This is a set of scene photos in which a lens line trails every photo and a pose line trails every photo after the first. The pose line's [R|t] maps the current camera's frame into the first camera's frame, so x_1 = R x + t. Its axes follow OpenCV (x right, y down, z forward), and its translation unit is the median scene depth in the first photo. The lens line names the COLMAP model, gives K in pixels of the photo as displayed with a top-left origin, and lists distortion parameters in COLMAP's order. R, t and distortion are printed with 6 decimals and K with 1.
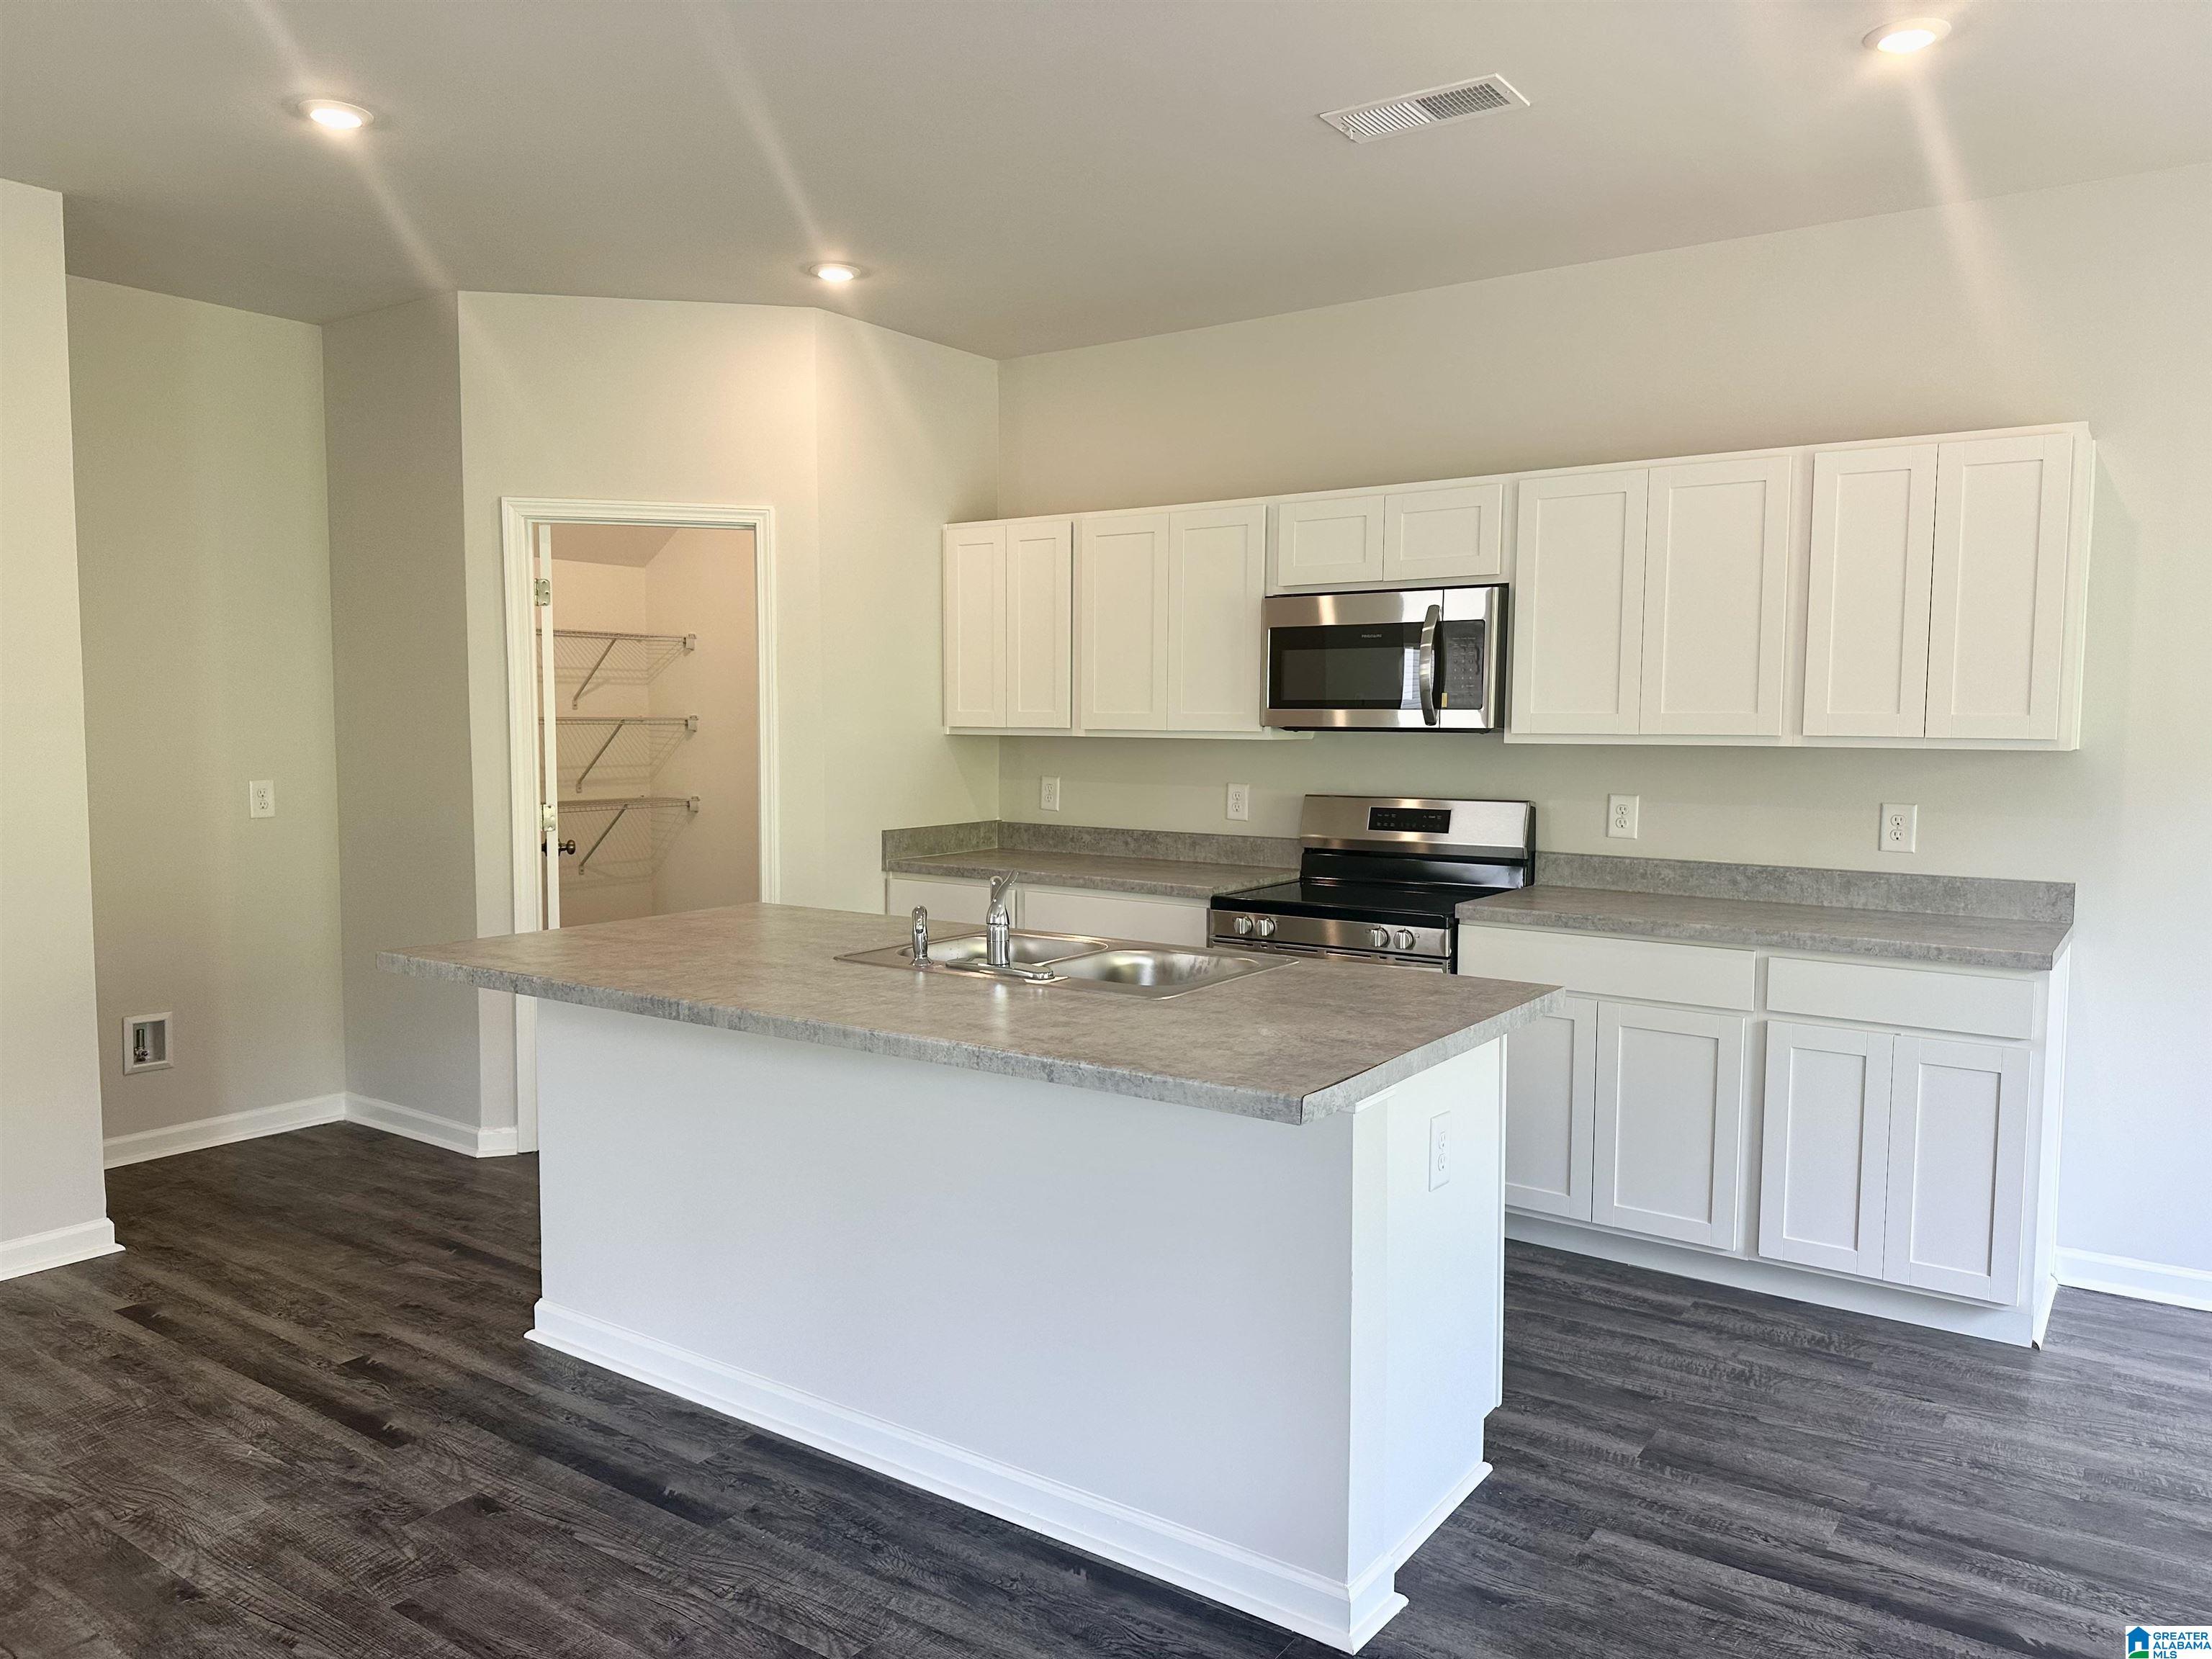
lens RADIAL K [[1558.6, 0, 1125.8], [0, 1558.6, 812.6], [0, 0, 1]] dist [0.021127, -0.031208]
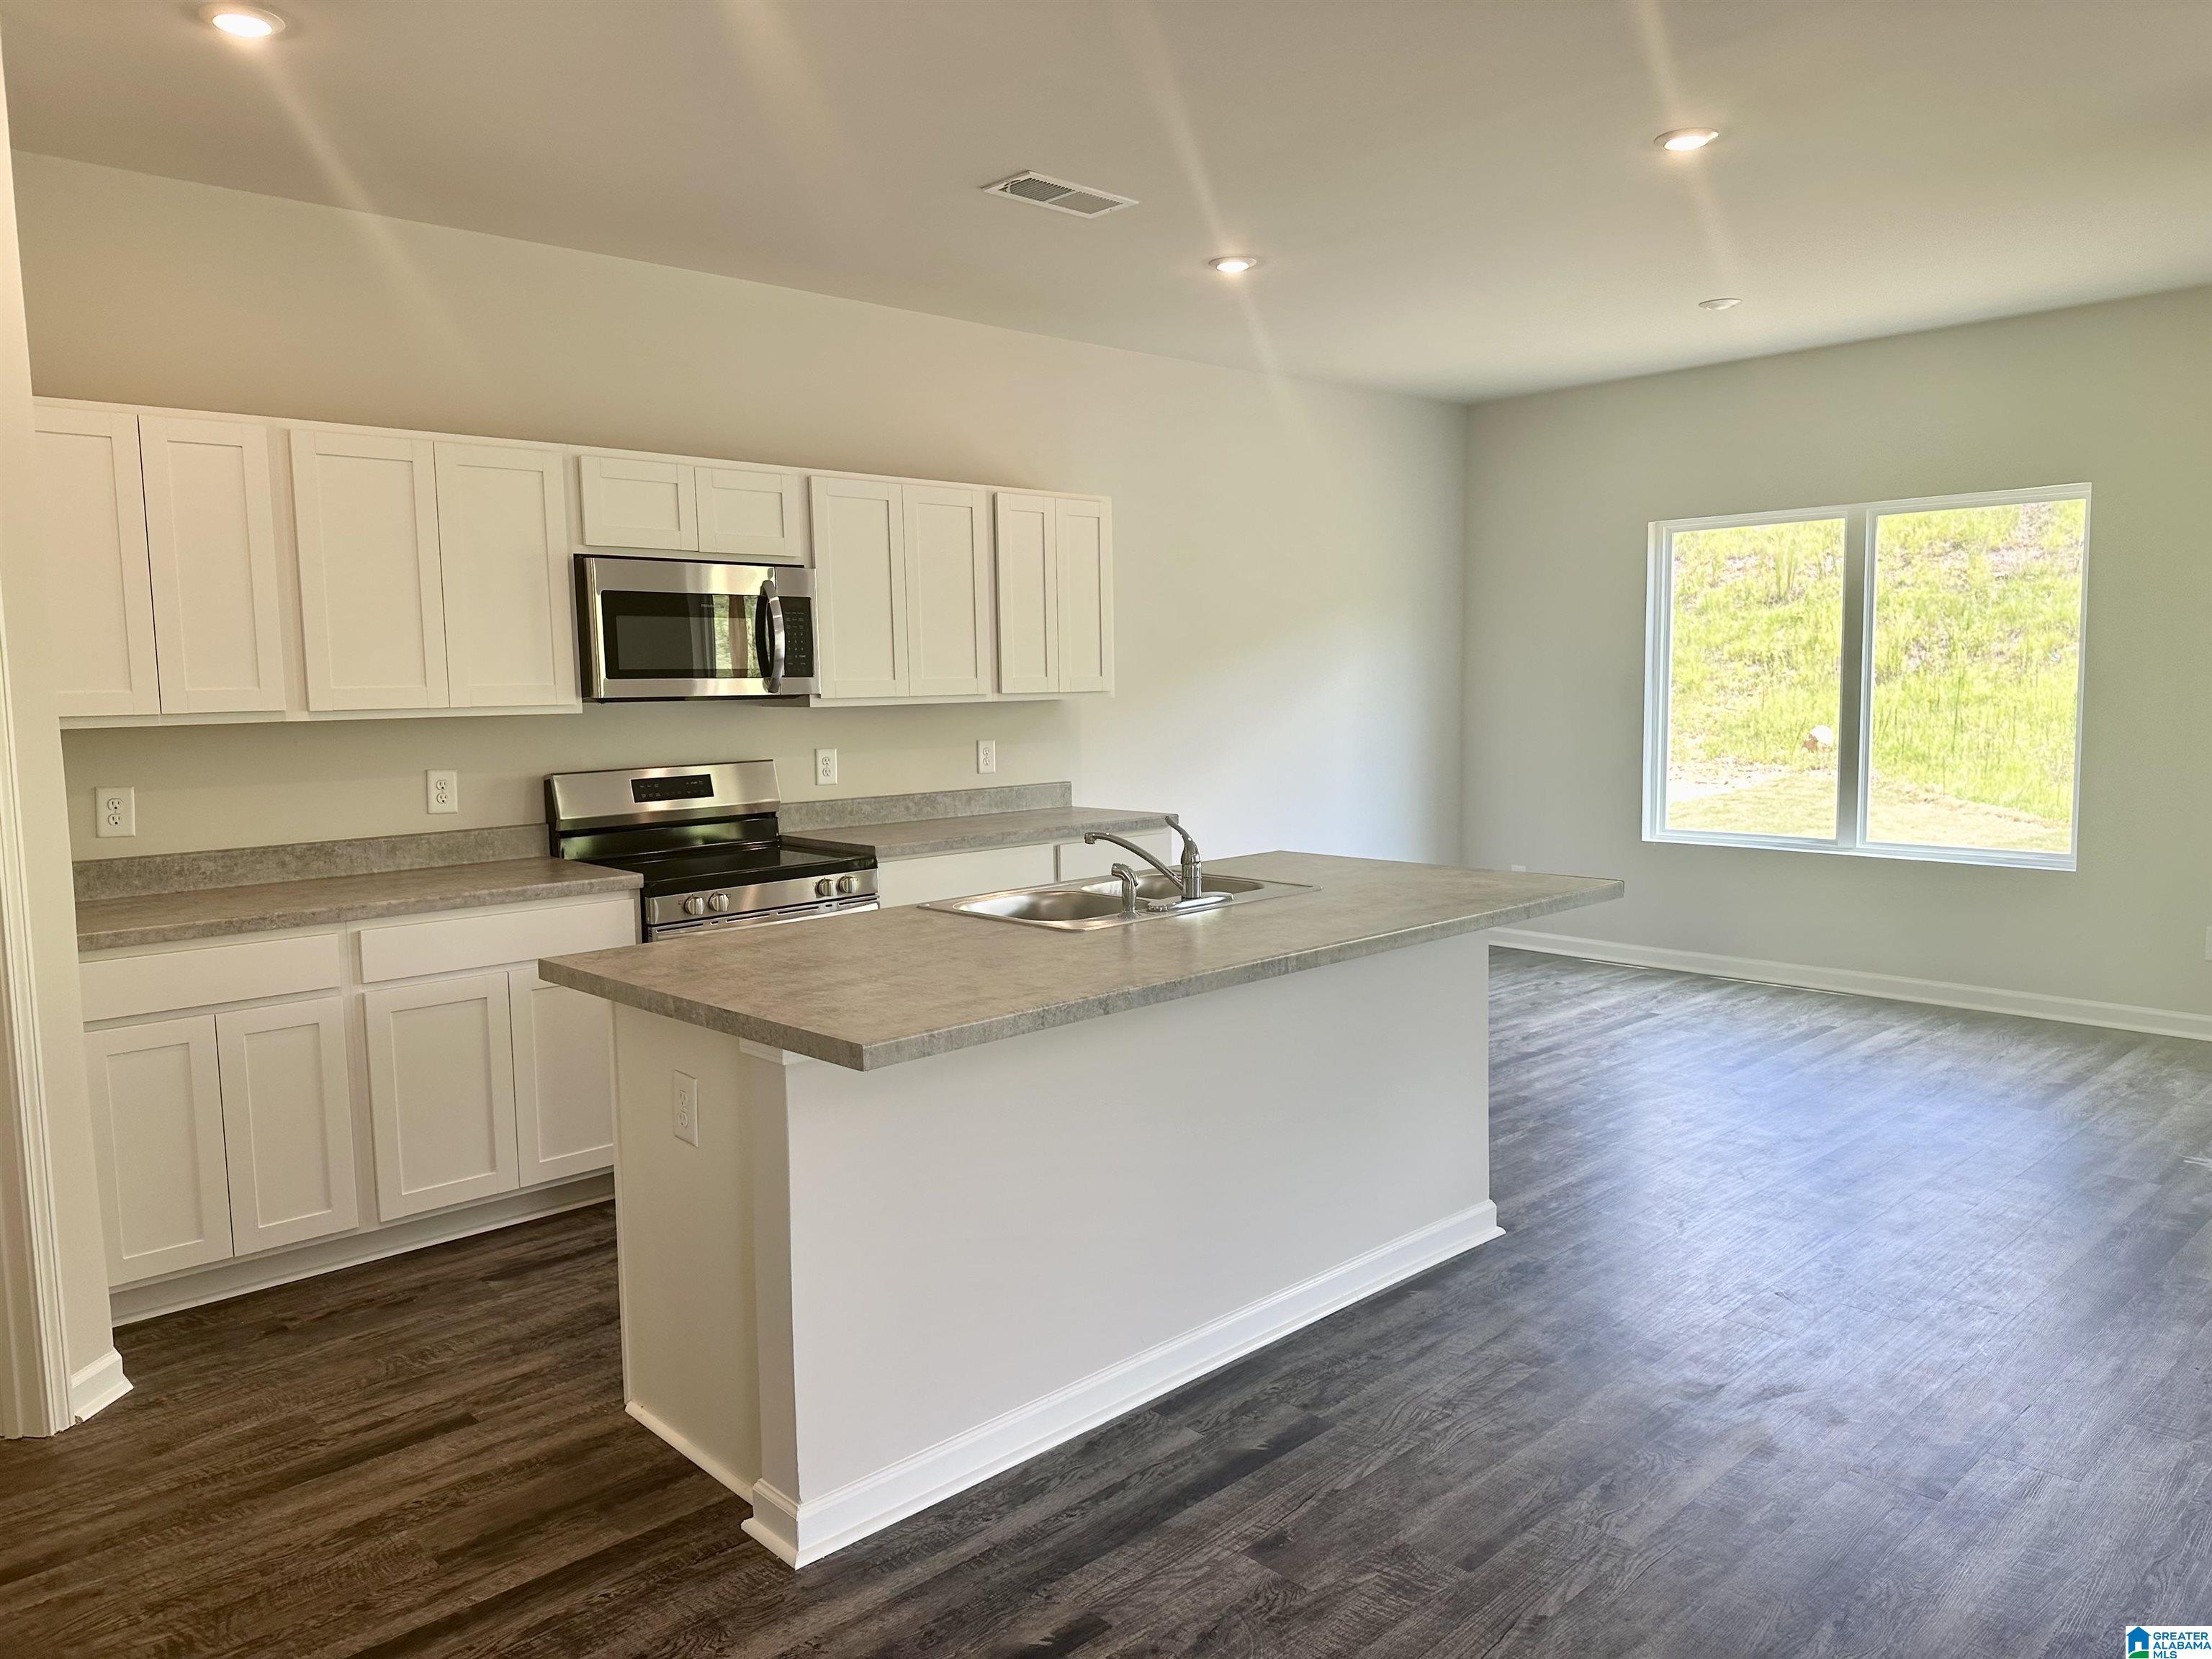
lens RADIAL K [[1558.6, 0, 1098.6], [0, 1558.6, 827.1], [0, 0, 1]] dist [0.021127, -0.031208]
pose [[0.203141, -0.103967, 0.973614, -0.871895], [0.082660, 0.992618, 0.088749, -0.043273], [-0.975654, 0.062450, 0.210235, 0.600550]]
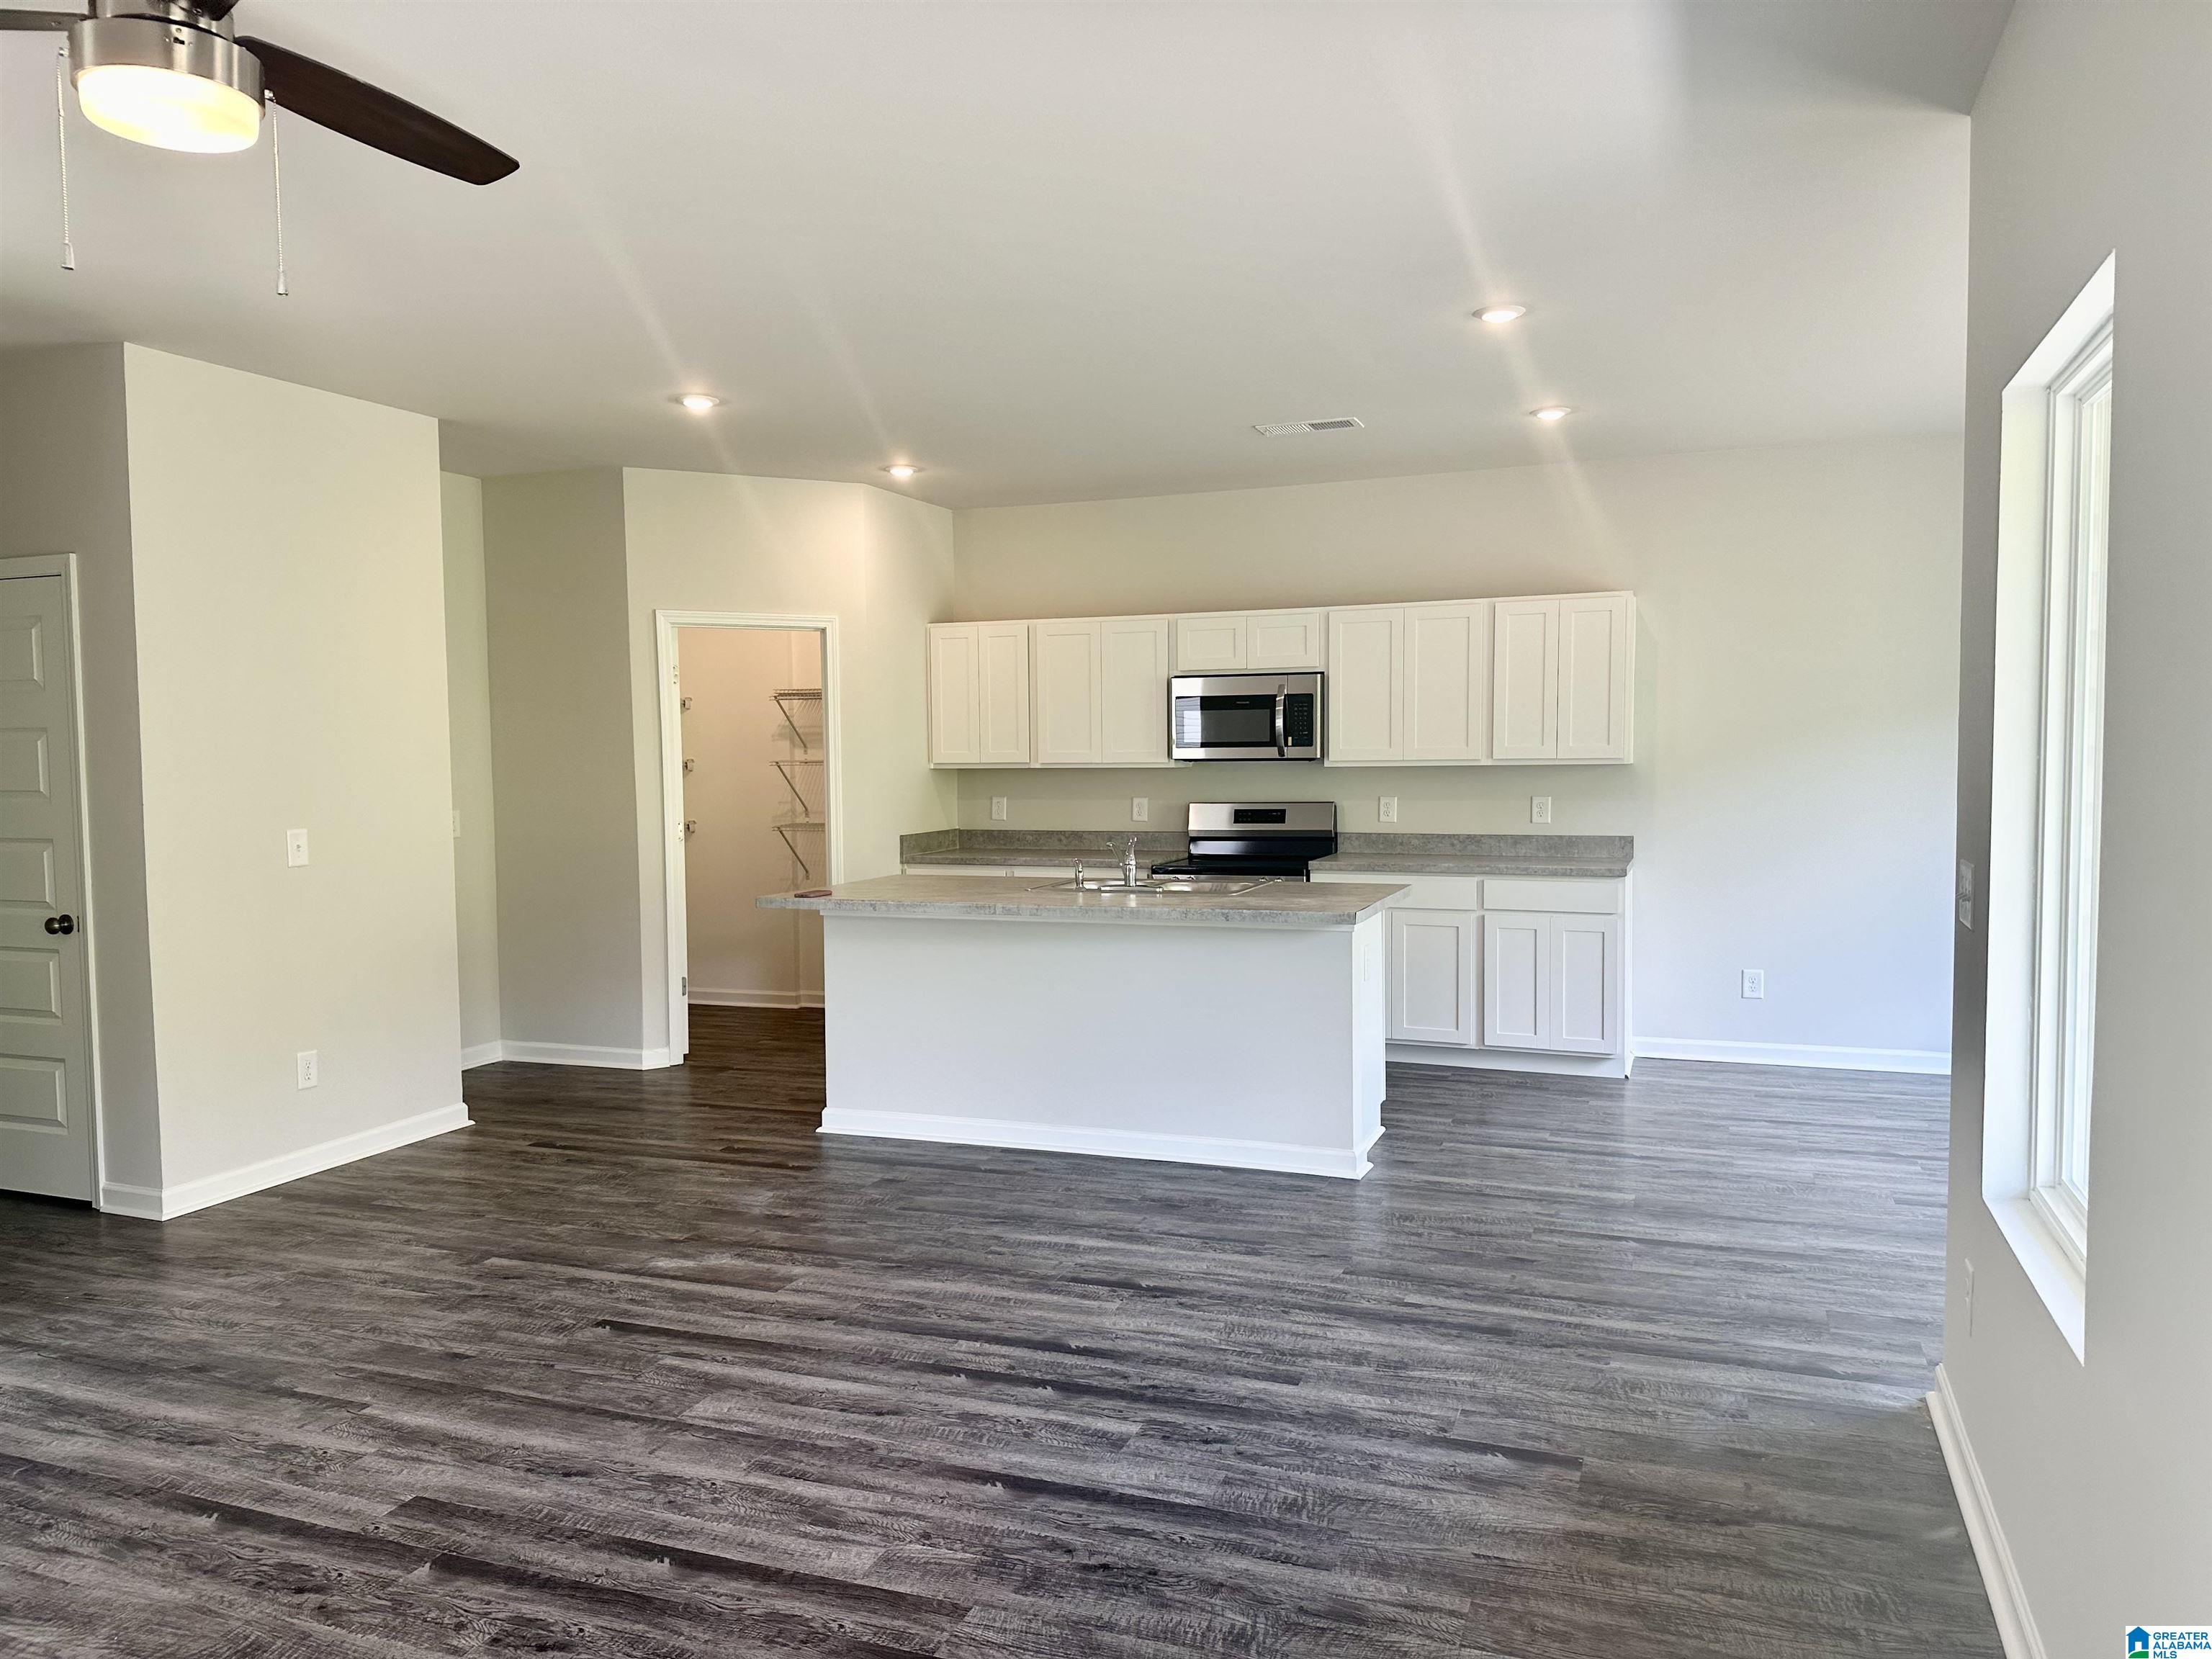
lens RADIAL K [[1558.6, 0, 1136.5], [0, 1558.6, 825.1], [0, 0, 1]] dist [0.021127, -0.031208]
pose [[0.967847, -0.027827, 0.249994, -0.396780], [0.031771, 0.999426, -0.011751, 0.033845], [-0.249524, 0.019315, 0.968176, -0.603177]]
